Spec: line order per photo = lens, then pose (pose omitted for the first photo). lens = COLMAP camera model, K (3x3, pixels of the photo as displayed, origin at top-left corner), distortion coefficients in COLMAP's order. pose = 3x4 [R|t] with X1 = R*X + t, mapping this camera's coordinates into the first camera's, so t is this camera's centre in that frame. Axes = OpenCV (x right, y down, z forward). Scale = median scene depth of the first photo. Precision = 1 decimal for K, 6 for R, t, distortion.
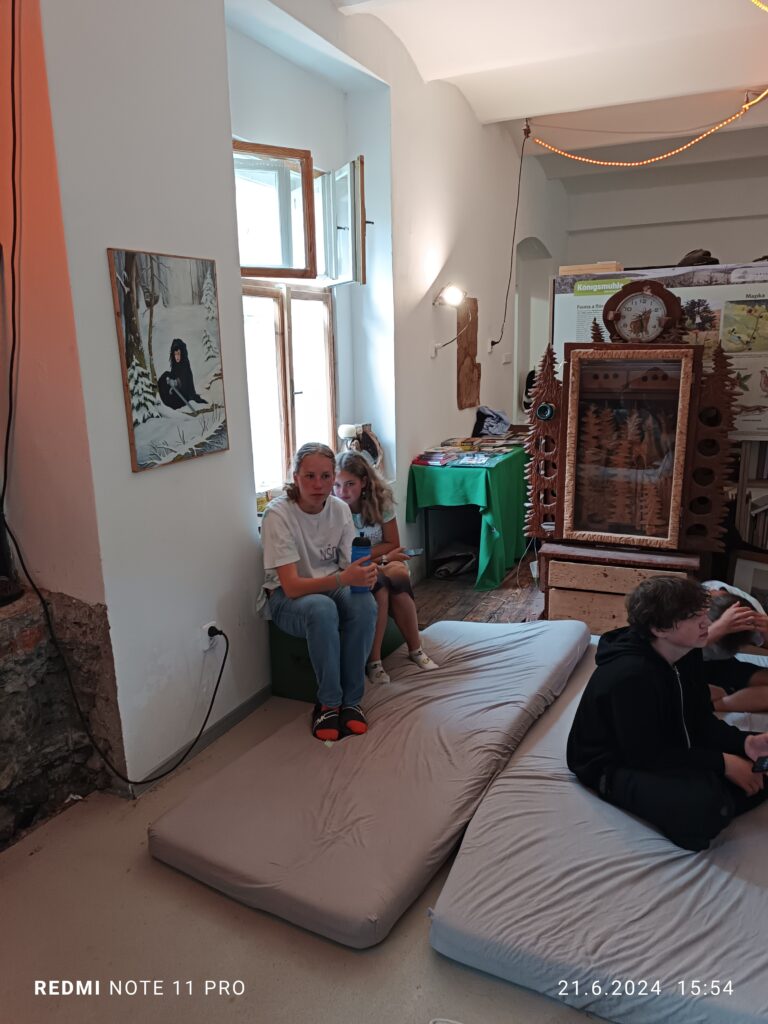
lens RADIAL K [[746.0, 0, 388.1], [0, 746.0, 512.0], [0, 0, 1]] dist [0.039317, -0.024682]
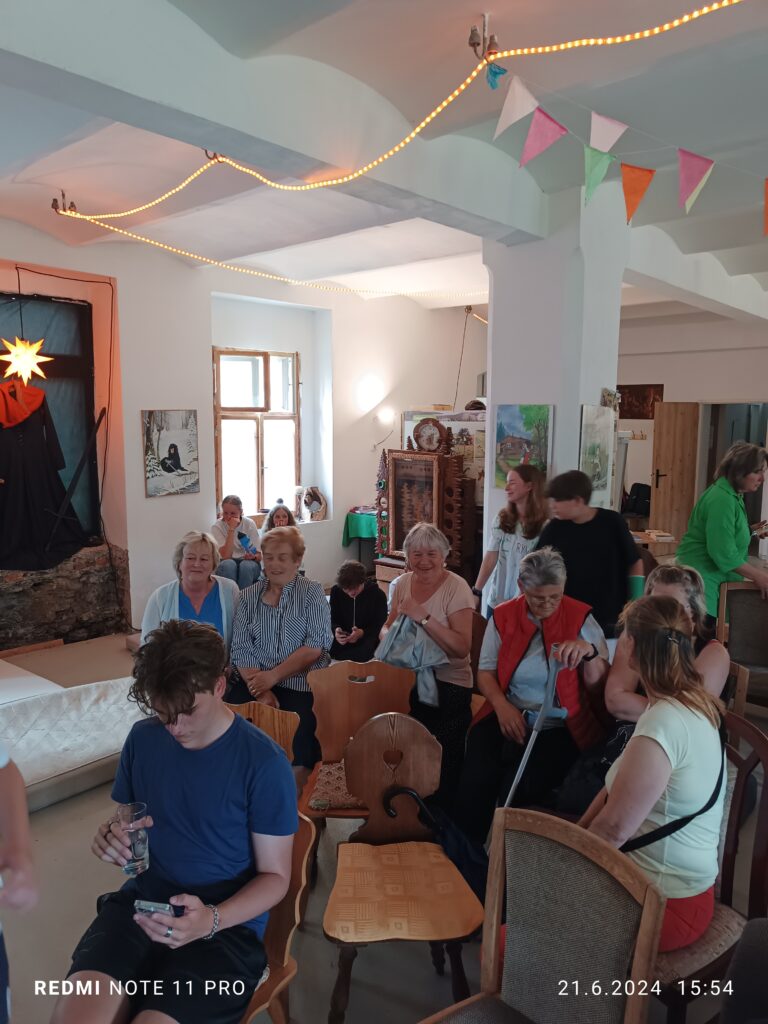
lens RADIAL K [[746.0, 0, 383.6], [0, 746.0, 509.7], [0, 0, 1]] dist [0.039317, -0.024682]
pose [[0.953121, 0.064892, -0.295549, 1.041922], [-0.092766, 0.992365, -0.081273, 0.104439], [0.288019, 0.104880, 0.951864, -1.015672]]
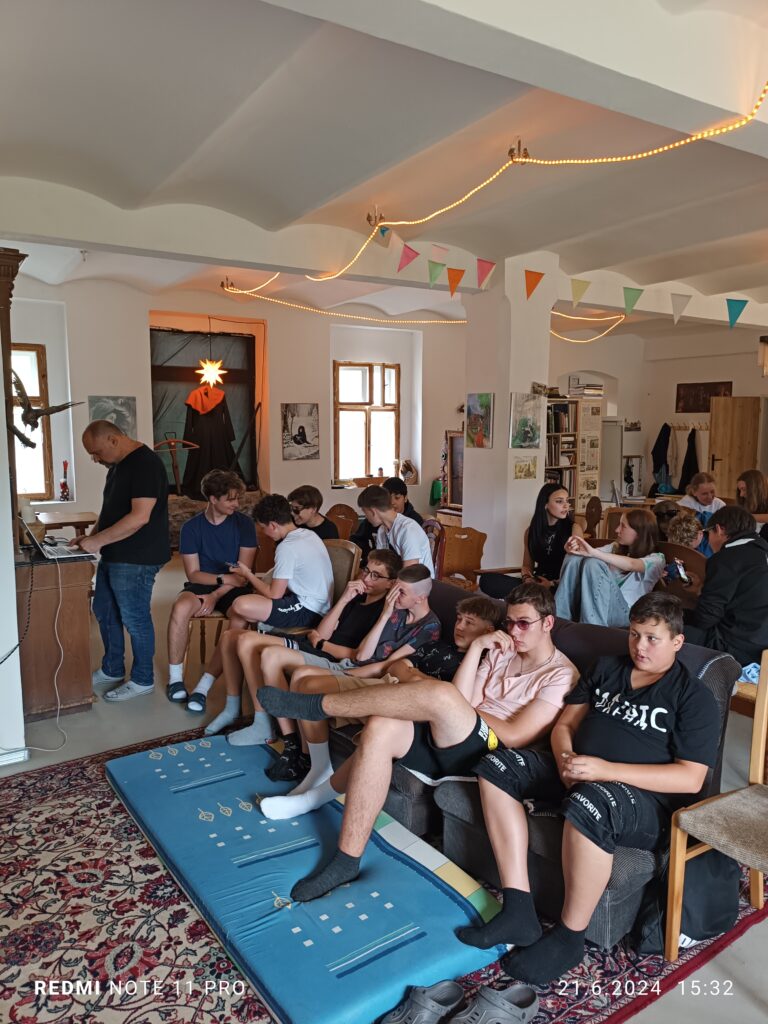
lens RADIAL K [[746.0, 0, 382.5], [0, 746.0, 510.7], [0, 0, 1]] dist [0.039317, -0.024682]
pose [[0.828182, 0.090075, -0.553174, 2.013773], [-0.145306, 0.987760, -0.056705, 0.312178], [0.541296, 0.127342, 0.831134, -1.679605]]
